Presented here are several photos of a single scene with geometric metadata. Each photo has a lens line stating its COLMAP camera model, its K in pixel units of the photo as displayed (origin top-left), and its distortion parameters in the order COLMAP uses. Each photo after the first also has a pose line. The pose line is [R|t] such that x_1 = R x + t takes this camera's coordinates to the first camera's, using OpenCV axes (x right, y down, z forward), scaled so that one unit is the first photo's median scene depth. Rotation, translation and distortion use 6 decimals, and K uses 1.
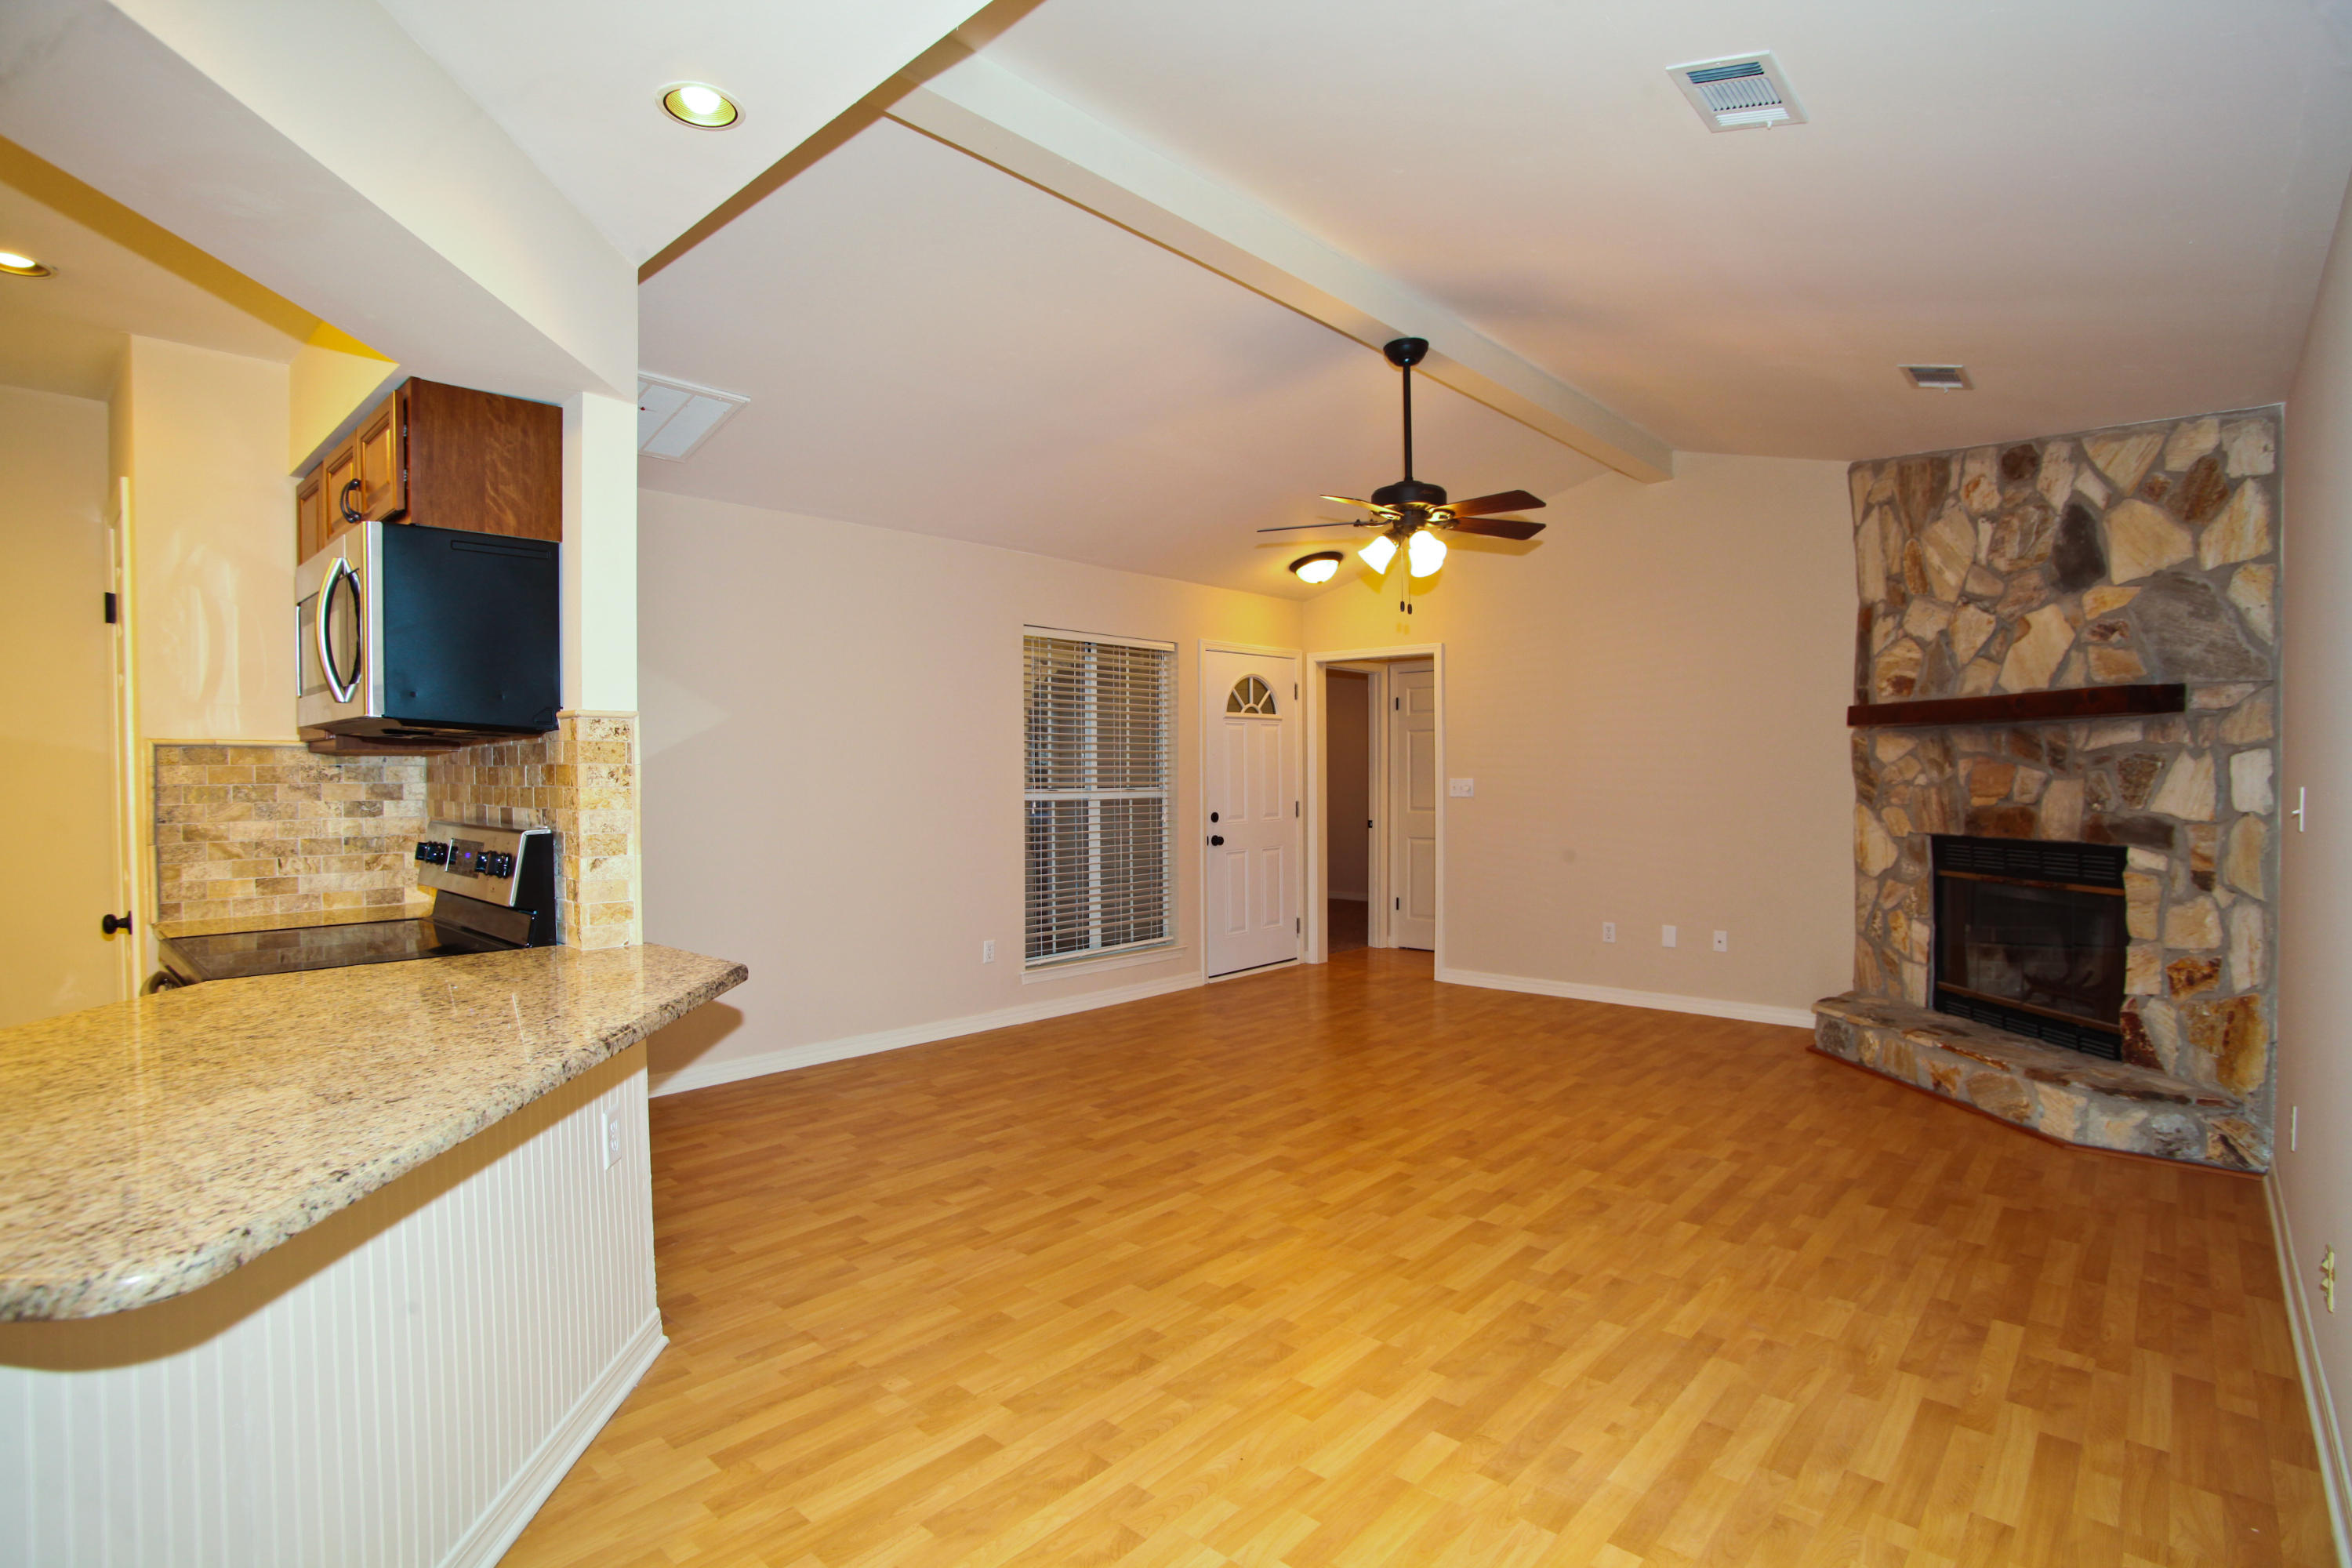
lens RADIAL K [[1149.7, 0, 1169.9], [0, 1149.7, 794.5], [0, 0, 1]] dist [-0.081943, 0.033751]
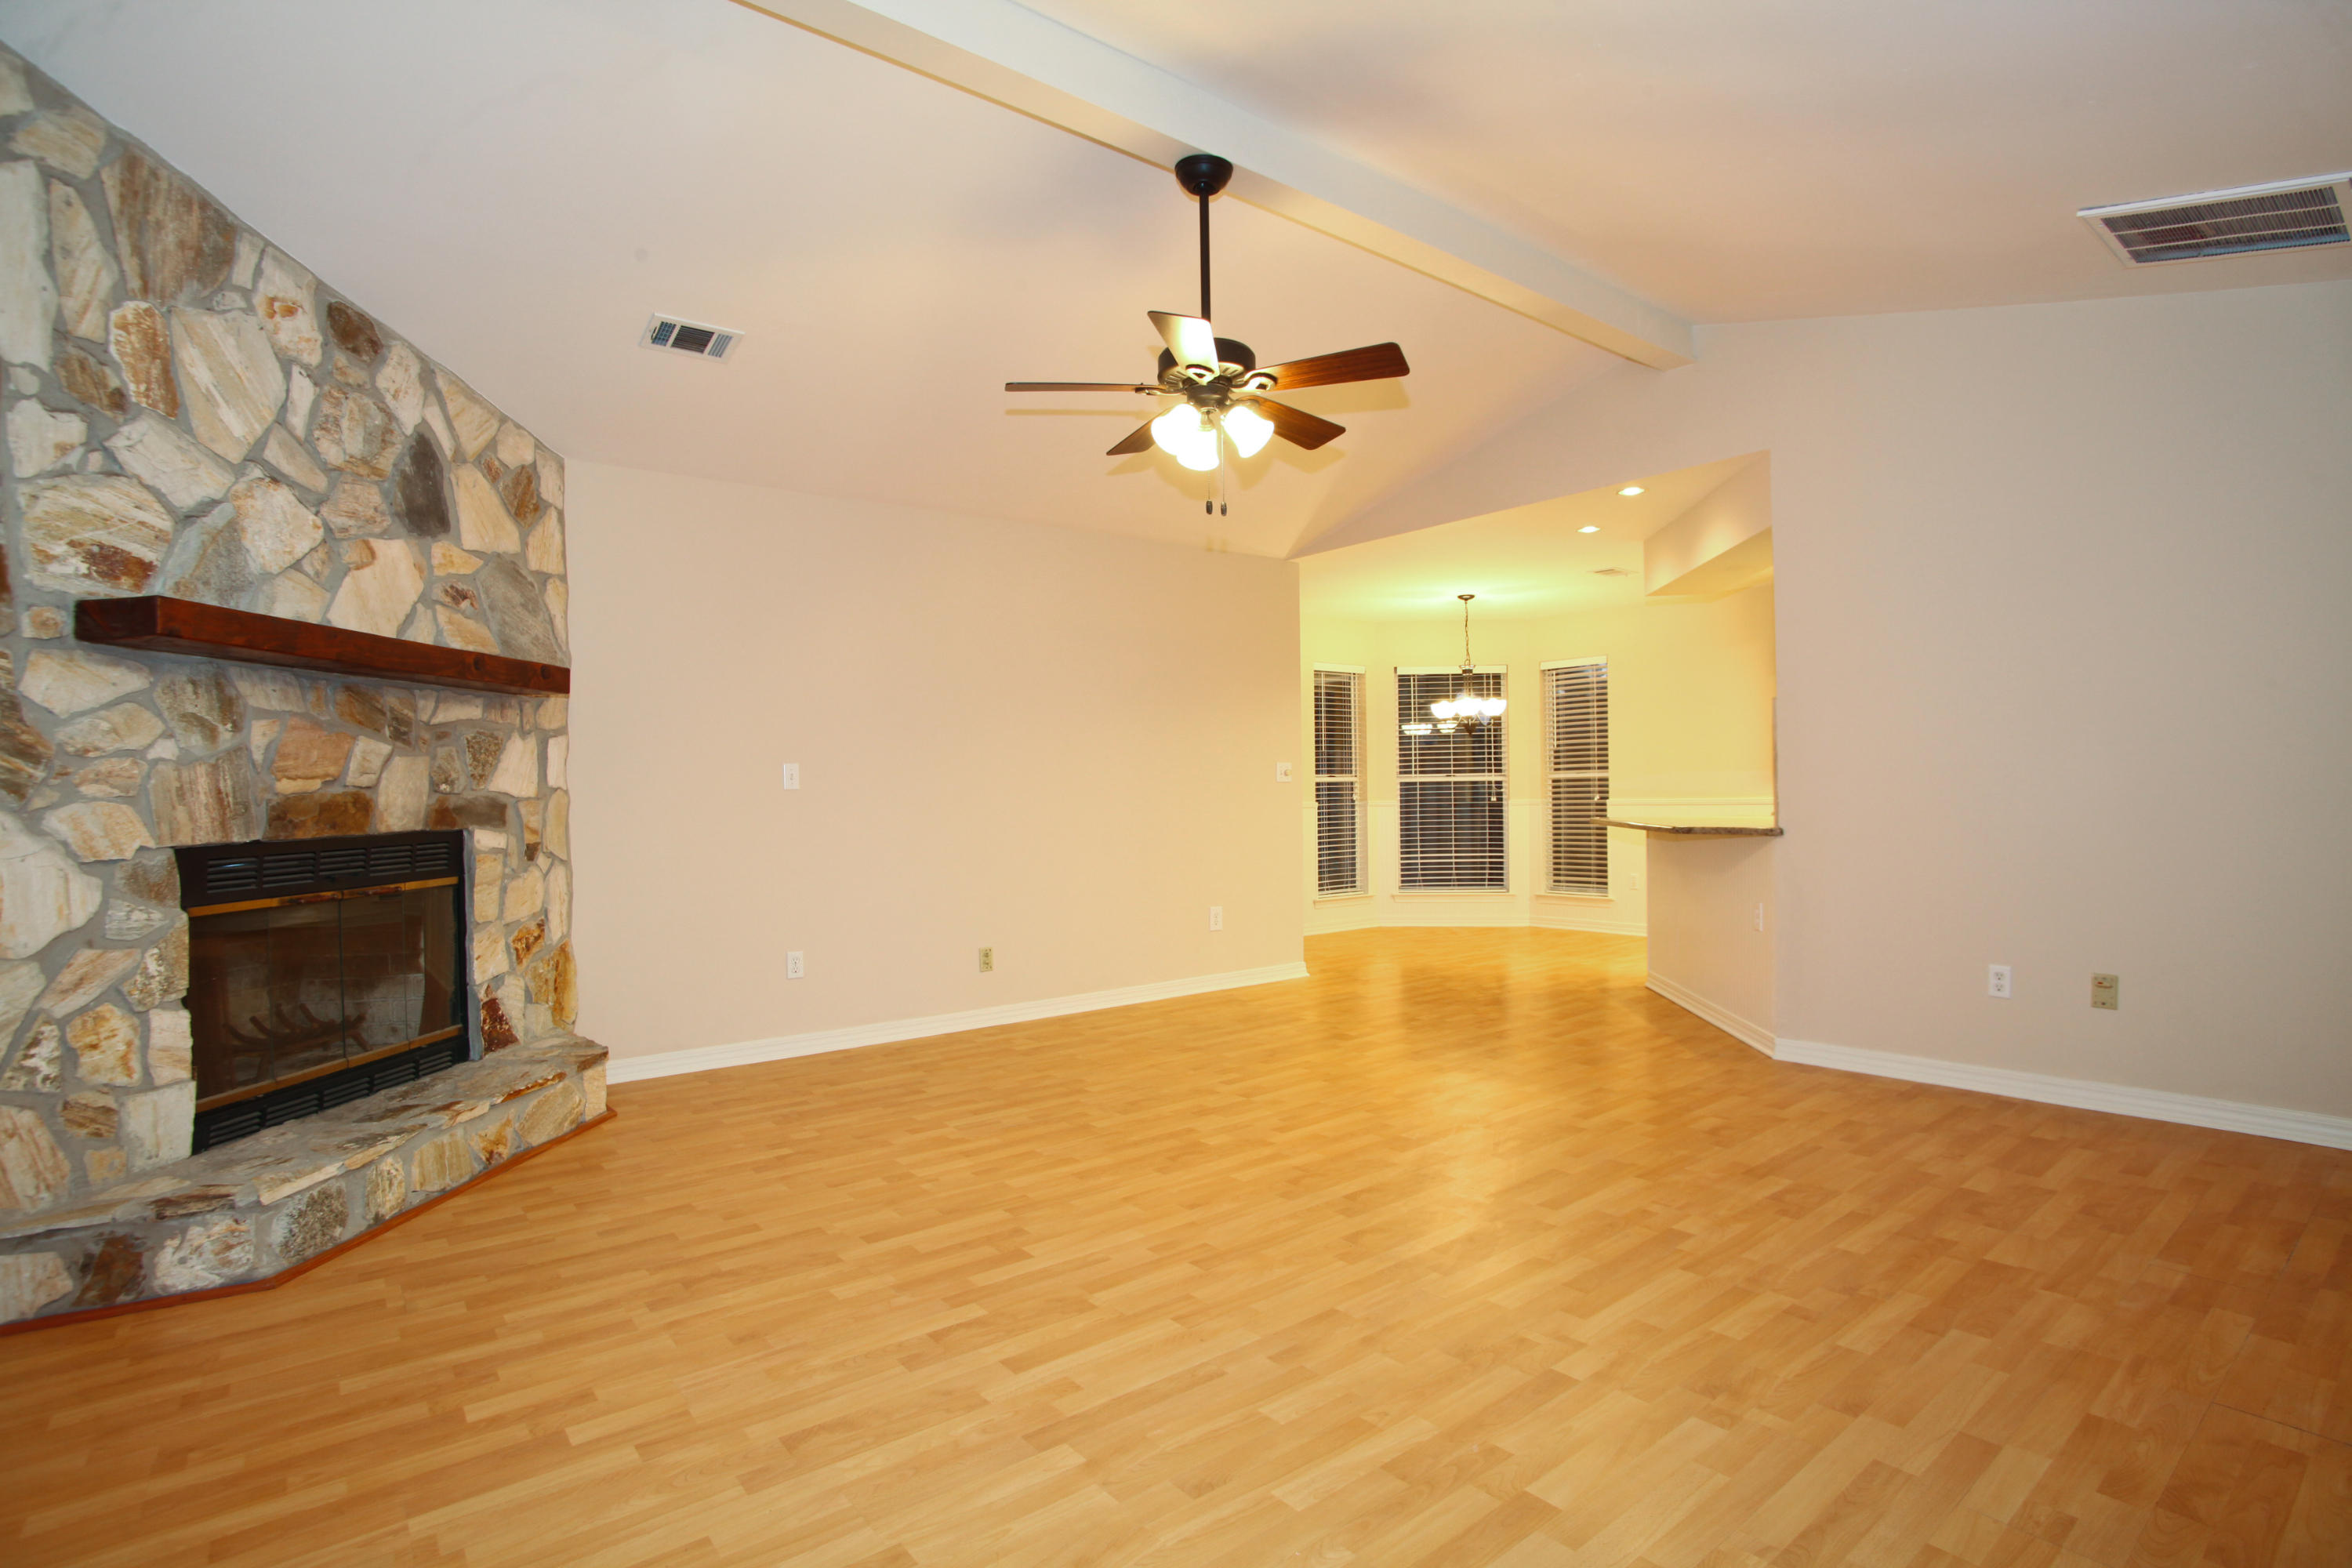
lens RADIAL K [[1149.7, 0, 1169.9], [0, 1149.7, 794.5], [0, 0, 1]] dist [-0.081943, 0.033751]
pose [[-0.987346, 0.021146, 0.157165, 0.131767], [0.024894, 0.999450, 0.021914, 0.012190], [-0.156615, 0.025549, -0.987329, 1.935201]]
